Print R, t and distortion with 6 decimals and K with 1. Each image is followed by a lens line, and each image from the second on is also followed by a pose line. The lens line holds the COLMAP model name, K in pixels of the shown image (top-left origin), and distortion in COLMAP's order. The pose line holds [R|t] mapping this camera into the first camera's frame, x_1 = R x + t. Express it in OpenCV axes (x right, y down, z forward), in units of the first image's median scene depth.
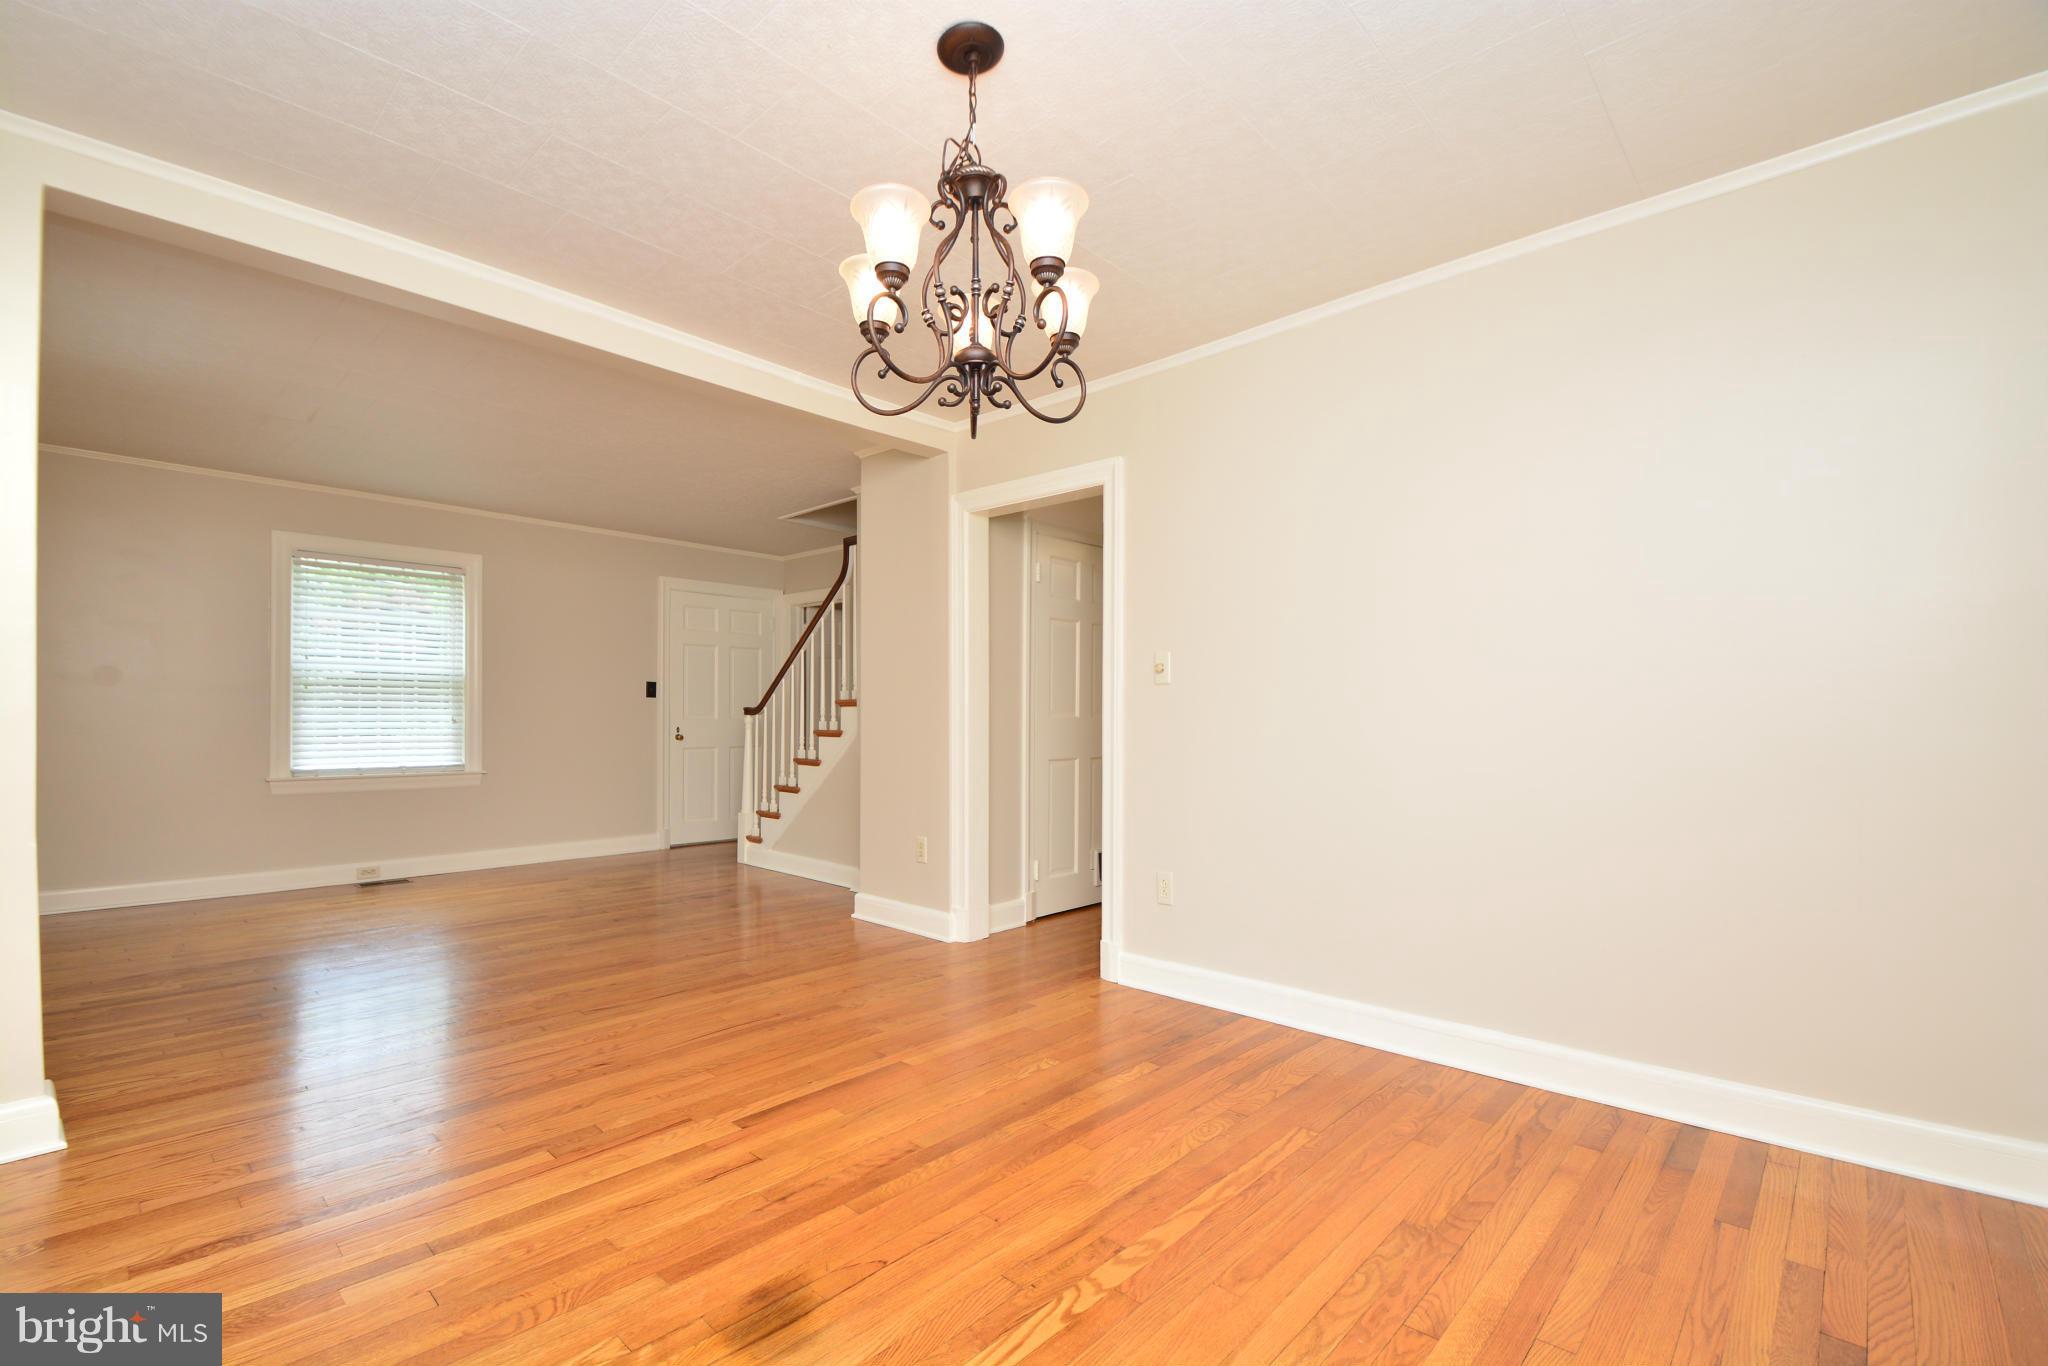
lens RADIAL K [[895.6, 0, 992.7], [0, 895.6, 717.4], [0, 0, 1]] dist [0.011459, -0.015653]
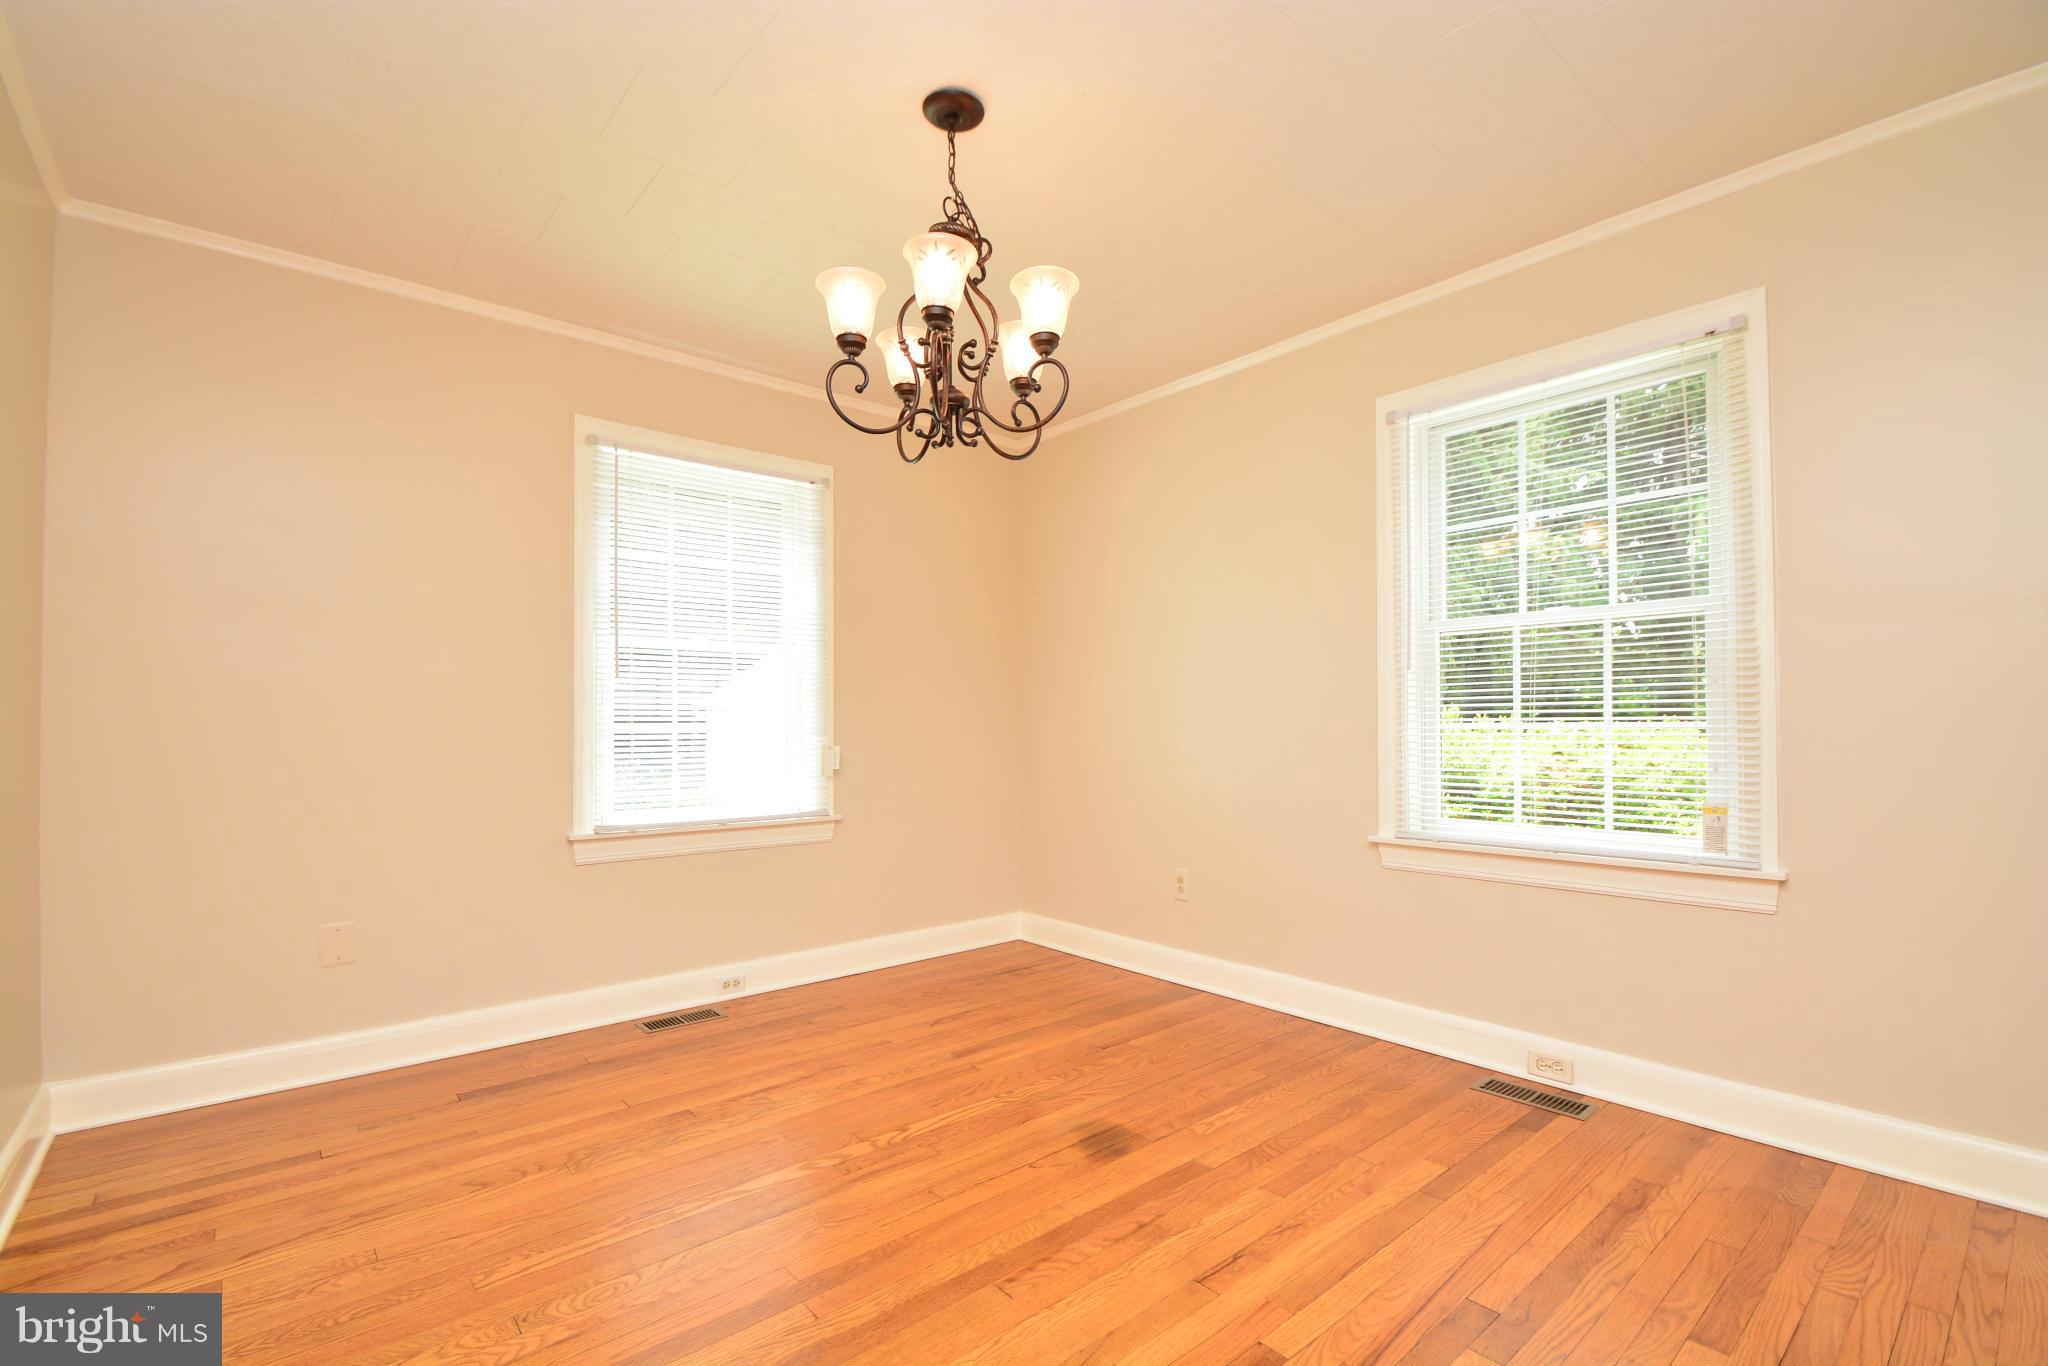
lens RADIAL K [[895.6, 0, 992.7], [0, 895.6, 717.4], [0, 0, 1]] dist [0.011459, -0.015653]
pose [[-0.993850, 0.002591, 0.110703, -0.175116], [0.001596, 0.999958, -0.009075, -0.001525], [-0.110722, -0.008843, -0.993812, 1.897298]]
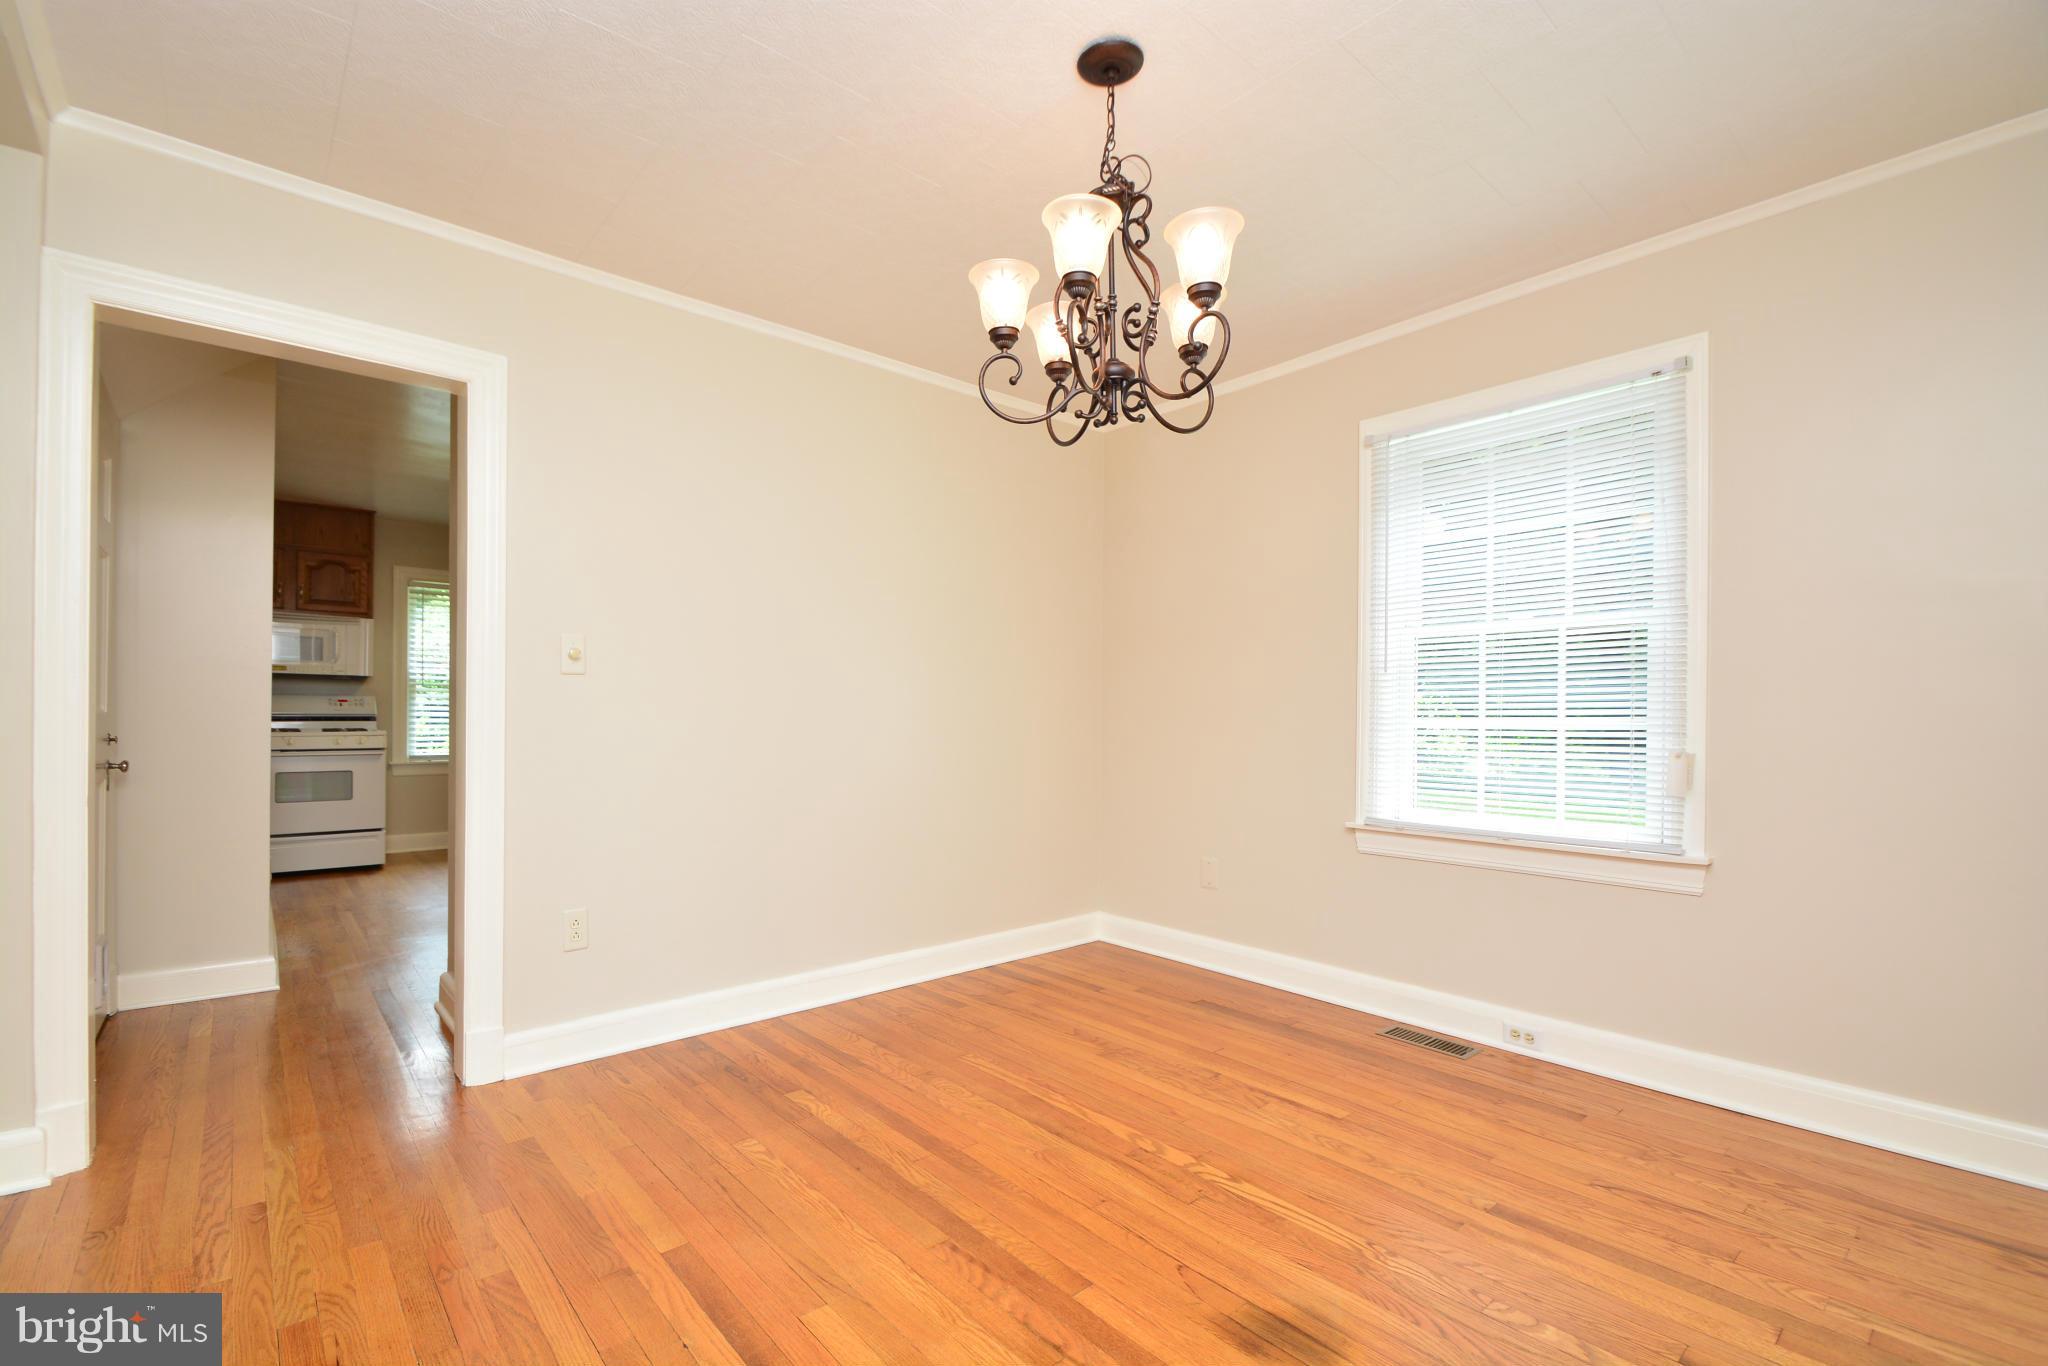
lens RADIAL K [[895.6, 0, 992.7], [0, 895.6, 717.4], [0, 0, 1]] dist [0.011459, -0.015653]
pose [[0.104459, -0.003368, 0.994524, -0.961990], [-0.007457, 0.999964, 0.004169, -0.007381], [-0.994501, -0.007852, 0.104430, 0.937940]]
